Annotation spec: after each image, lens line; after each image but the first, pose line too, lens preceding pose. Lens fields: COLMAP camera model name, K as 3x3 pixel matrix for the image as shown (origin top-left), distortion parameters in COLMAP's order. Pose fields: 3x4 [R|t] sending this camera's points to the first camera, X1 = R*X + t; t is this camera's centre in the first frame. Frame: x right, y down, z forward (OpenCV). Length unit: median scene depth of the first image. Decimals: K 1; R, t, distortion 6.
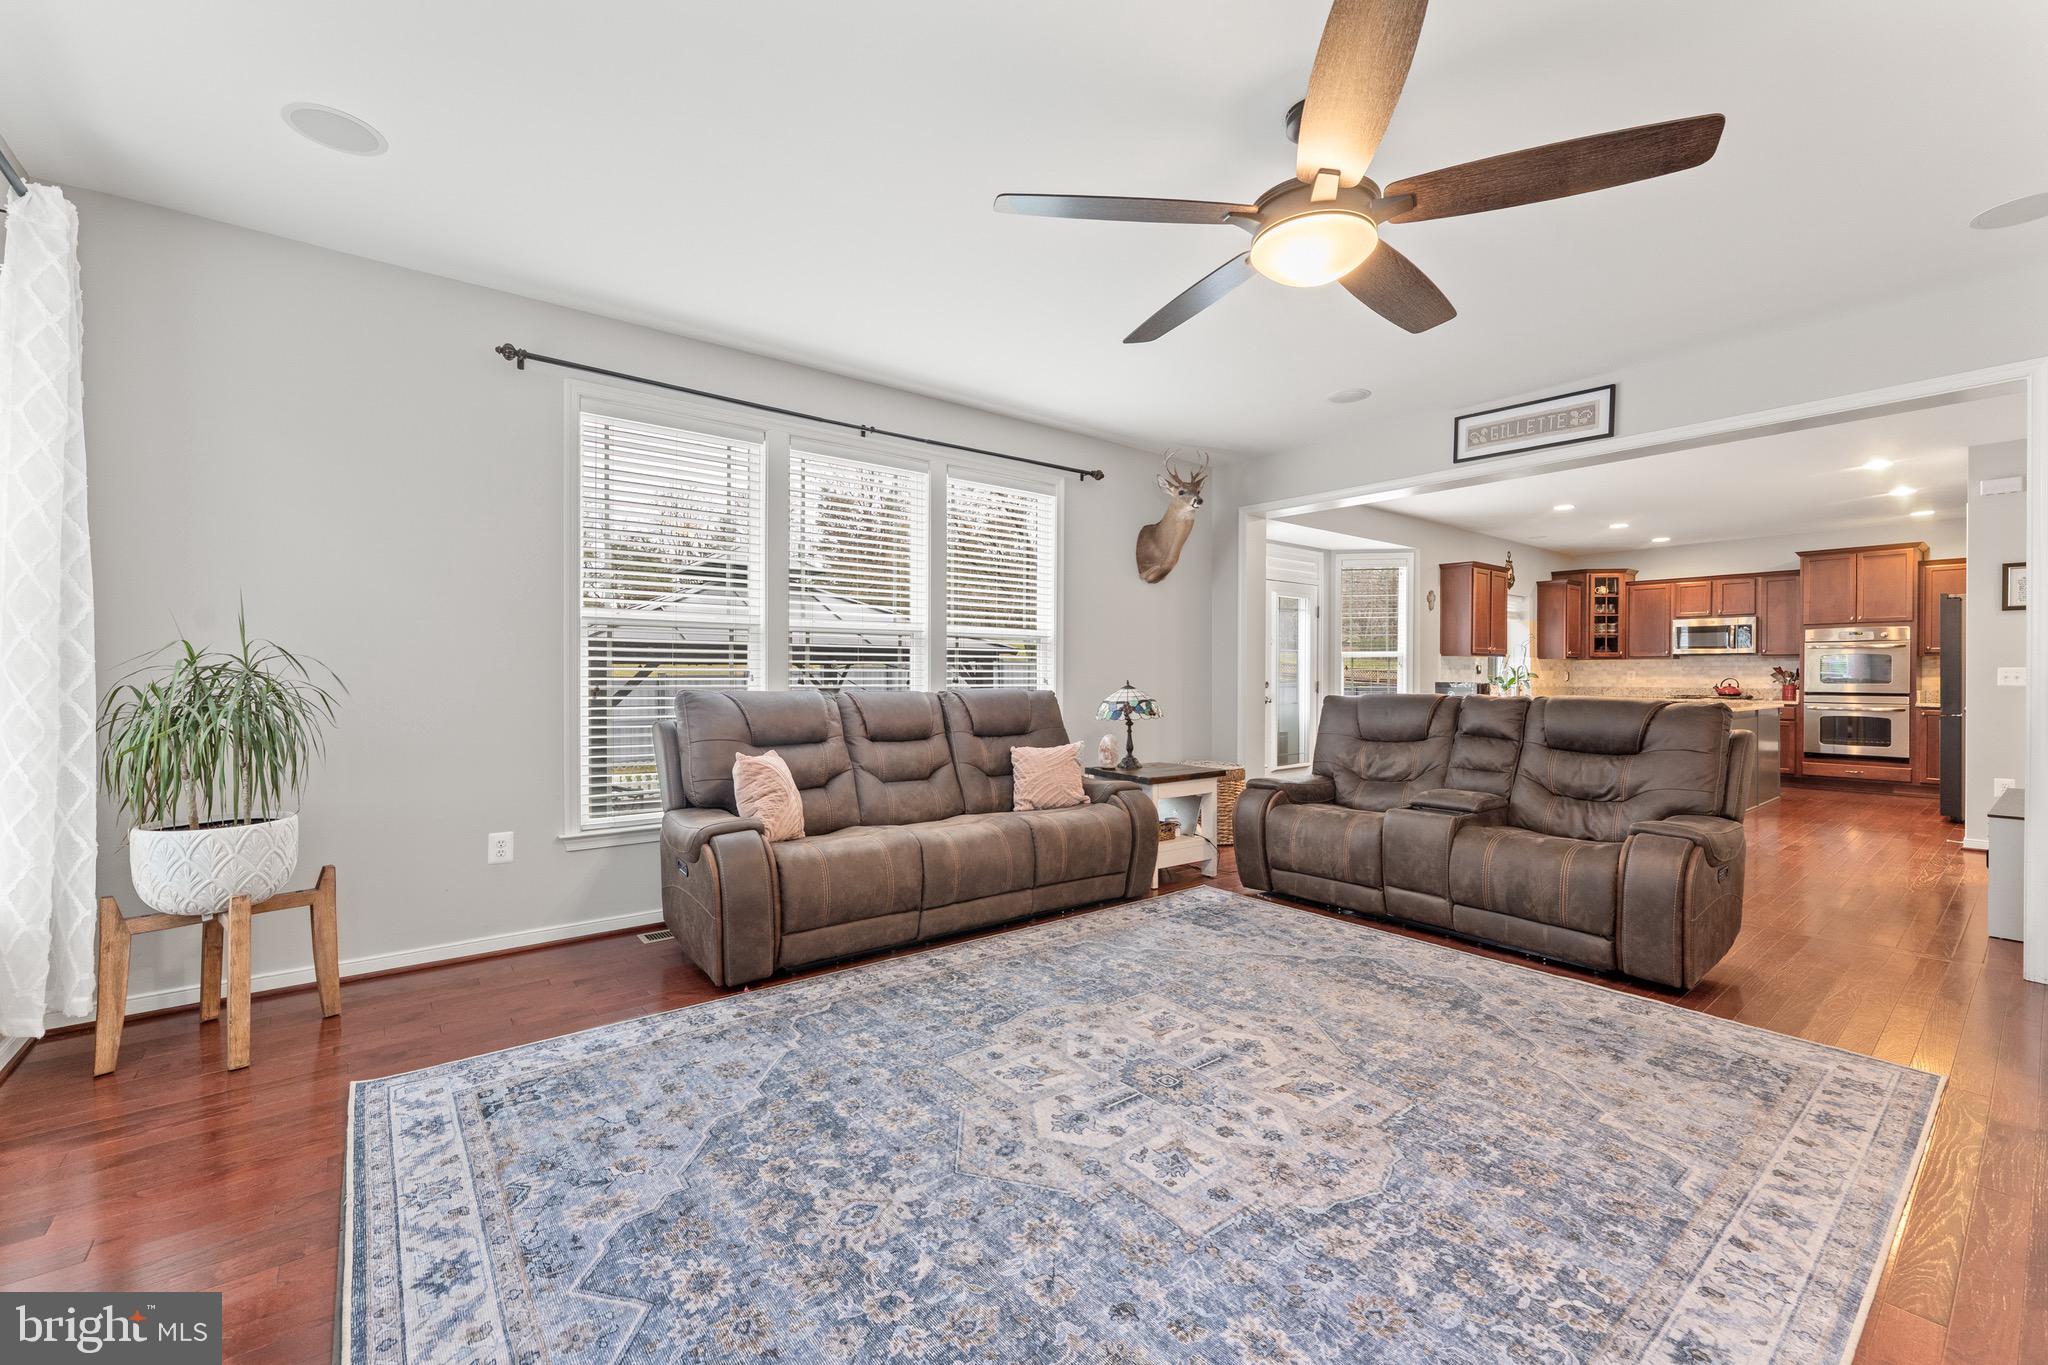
lens RADIAL K [[832.3, 0, 1026.9], [0, 832.3, 674.6], [0, 0, 1]] dist [-0.000888, -0.000194]
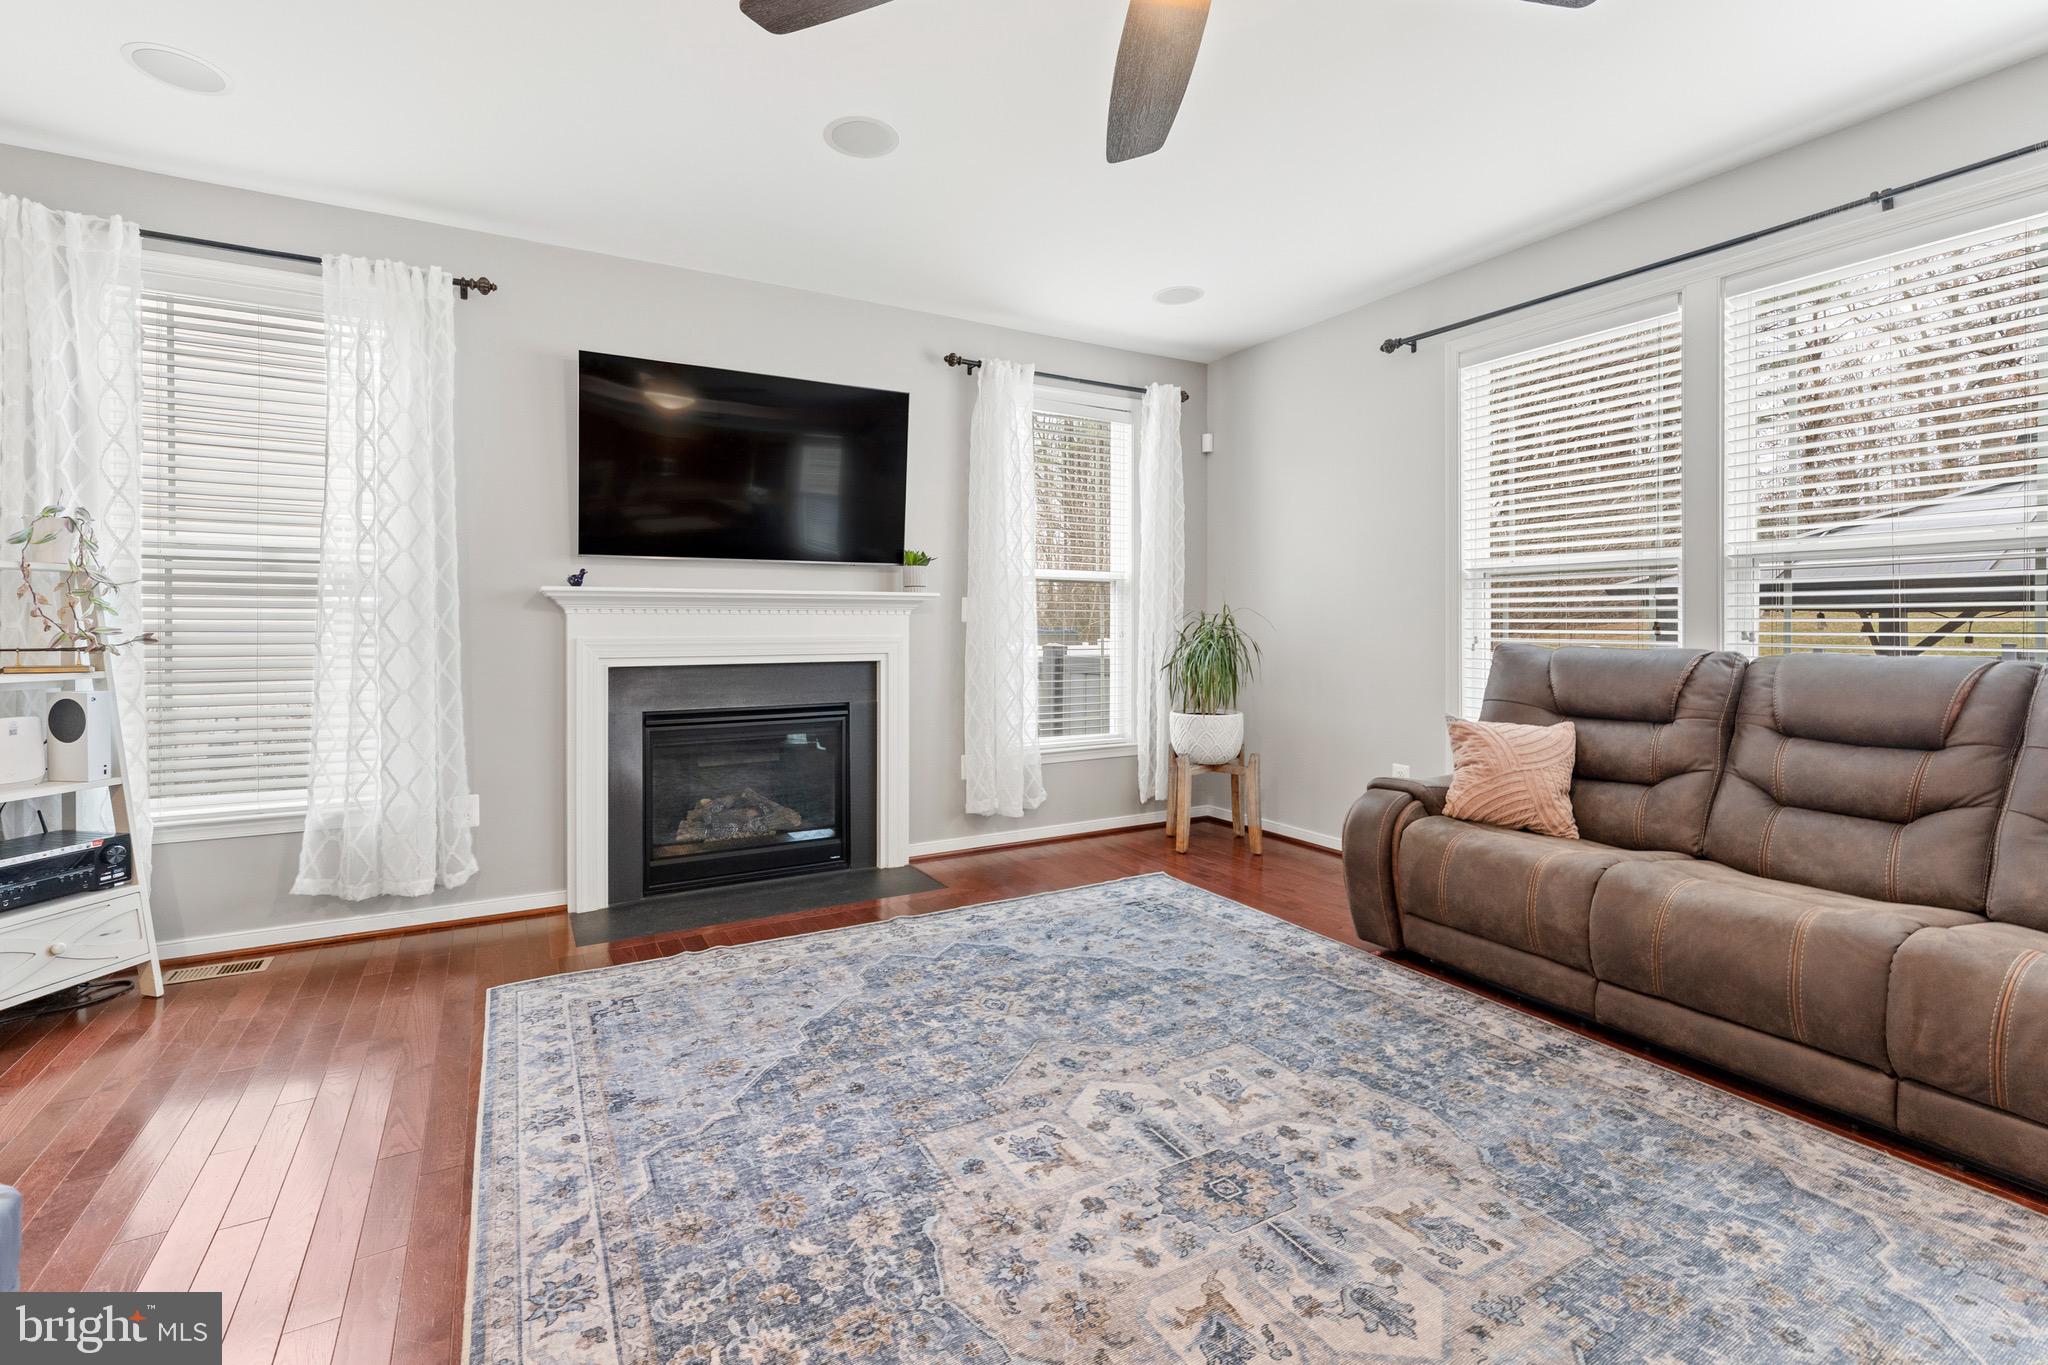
lens RADIAL K [[877.3, 0, 965.5], [0, 877.3, 626.4], [0, 0, 1]] dist [-0.001348, -0.000155]
pose [[-0.187218, -0.000780, -0.982318, 0.812223], [-0.002329, 0.999997, -0.000350, 0.002274], [0.982316, 0.002222, -0.187220, 0.780817]]
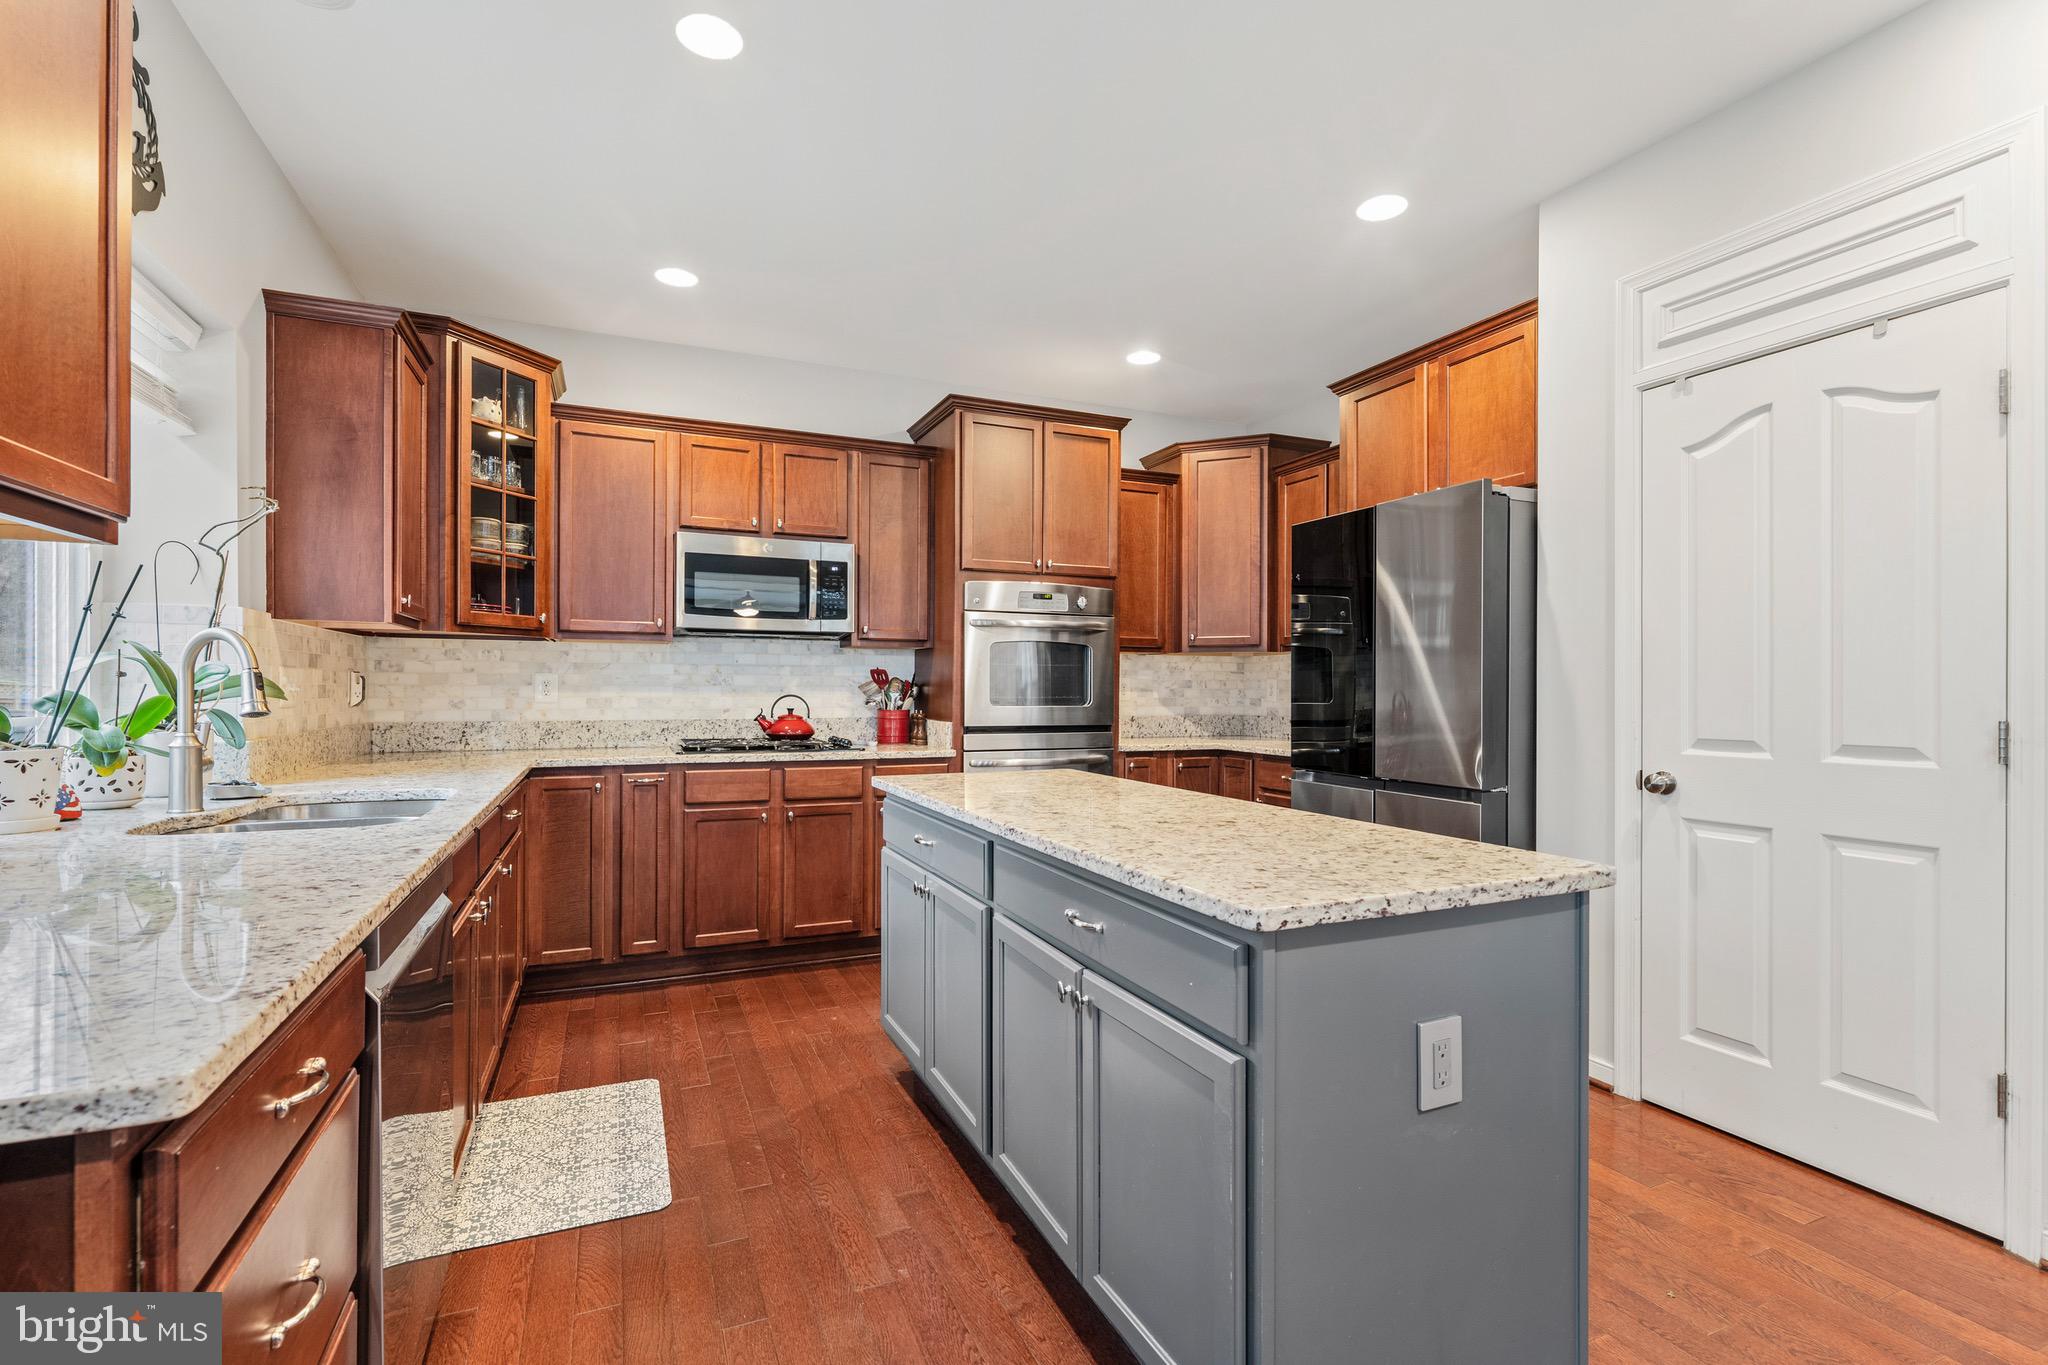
lens RADIAL K [[922.1, 0, 1025.9], [0, 922.1, 688.9], [0, 0, 1]] dist [0.000812, 0.000210]
pose [[0.255983, -0.000832, 0.966681, 1.493631], [-0.002052, 0.999997, 0.001404, 0.002432], [-0.966679, -0.002343, 0.255980, 2.608834]]
